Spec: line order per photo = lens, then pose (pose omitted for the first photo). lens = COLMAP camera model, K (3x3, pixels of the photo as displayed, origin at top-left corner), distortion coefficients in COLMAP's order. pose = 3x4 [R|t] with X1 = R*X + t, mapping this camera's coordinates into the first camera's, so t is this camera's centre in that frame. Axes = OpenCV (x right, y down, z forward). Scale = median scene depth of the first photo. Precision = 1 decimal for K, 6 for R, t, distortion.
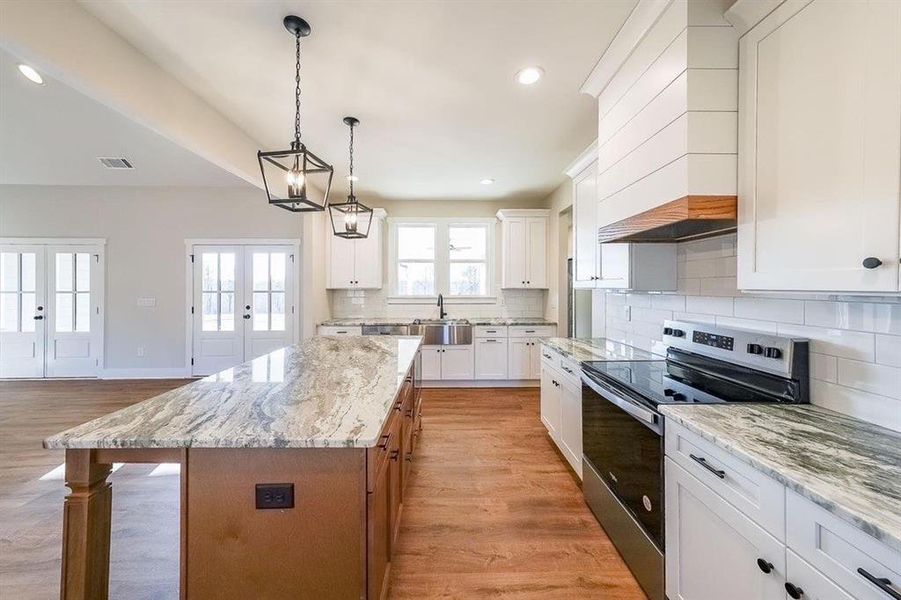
lens RADIAL K [[310.6, 0, 446.5], [0, 310.6, 286.0], [0, 0, 1]] dist [0.001612, 0.000093]
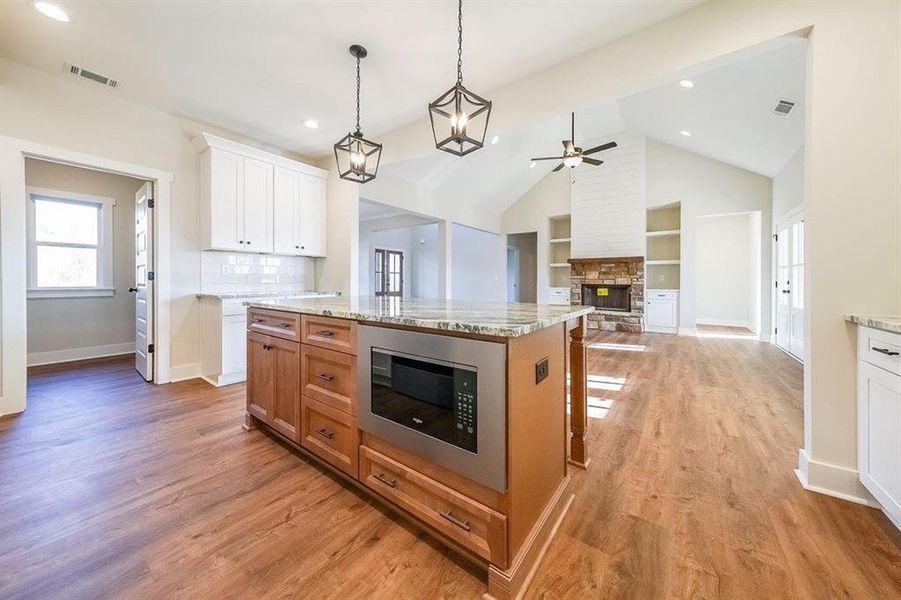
lens RADIAL K [[309.8, 0, 460.0], [0, 309.8, 283.5], [0, 0, 1]] dist [0.001242, 0.000236]
pose [[-0.586676, 0.003474, -0.809814, 0.260445], [-0.004111, 0.999965, 0.007268, 0.143712], [0.809811, 0.007593, -0.586641, 1.451257]]
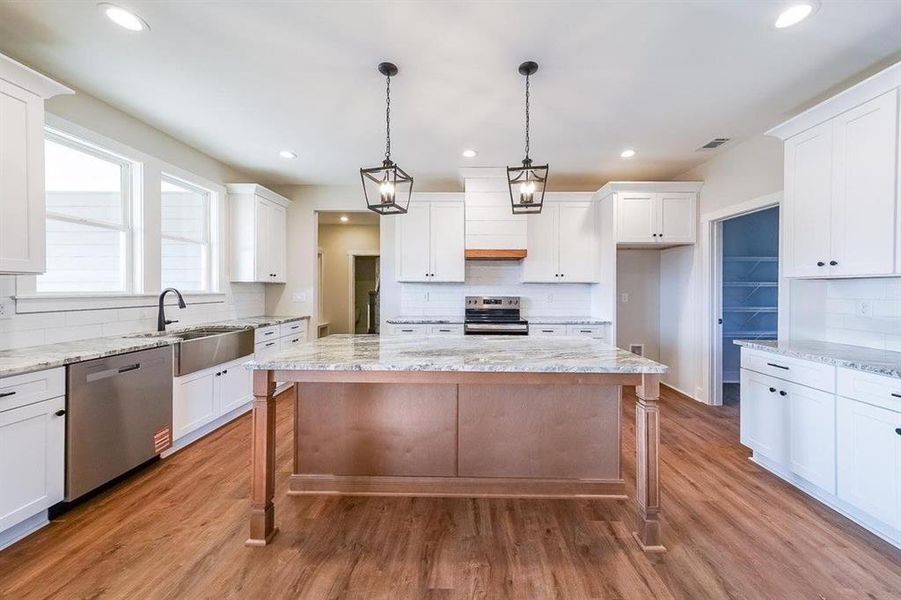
lens RADIAL K [[315.7, 0, 463.2], [0, 315.7, 293.2], [0, 0, 1]] dist [0.000926, 0.000149]
pose [[0.023316, -0.014559, 0.999622, -1.165351], [-0.003257, 0.999888, 0.014639, 0.045021], [-0.999723, -0.003597, 0.023266, 0.806549]]
